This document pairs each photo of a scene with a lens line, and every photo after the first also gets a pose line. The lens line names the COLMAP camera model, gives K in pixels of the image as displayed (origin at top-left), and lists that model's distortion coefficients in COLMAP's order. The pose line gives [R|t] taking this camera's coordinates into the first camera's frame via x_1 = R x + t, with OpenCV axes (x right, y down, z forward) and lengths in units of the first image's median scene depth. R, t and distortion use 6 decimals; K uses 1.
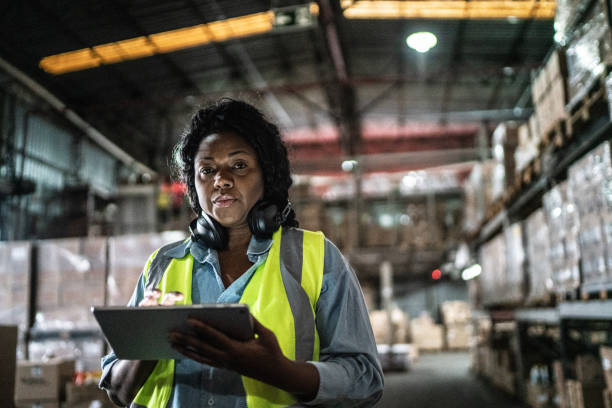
lens RADIAL K [[595.7, 0, 305.2], [0, 595.7, 203.2], [0, 0, 1]] dist [-0.046731, 0.000000]
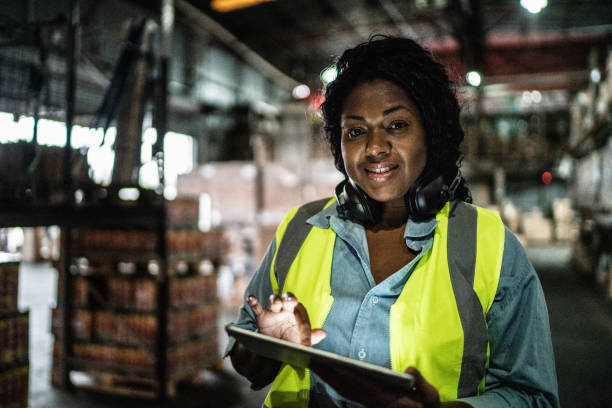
lens RADIAL K [[595.7, 0, 305.2], [0, 595.7, 205.3], [0, 0, 1]] dist [-0.046731, 0.000000]
pose [[0.982336, 0.022489, -0.185768, -0.024051], [0.012826, 0.982325, 0.186743, -0.050152], [0.186684, -0.185827, 0.964685, -0.215173]]
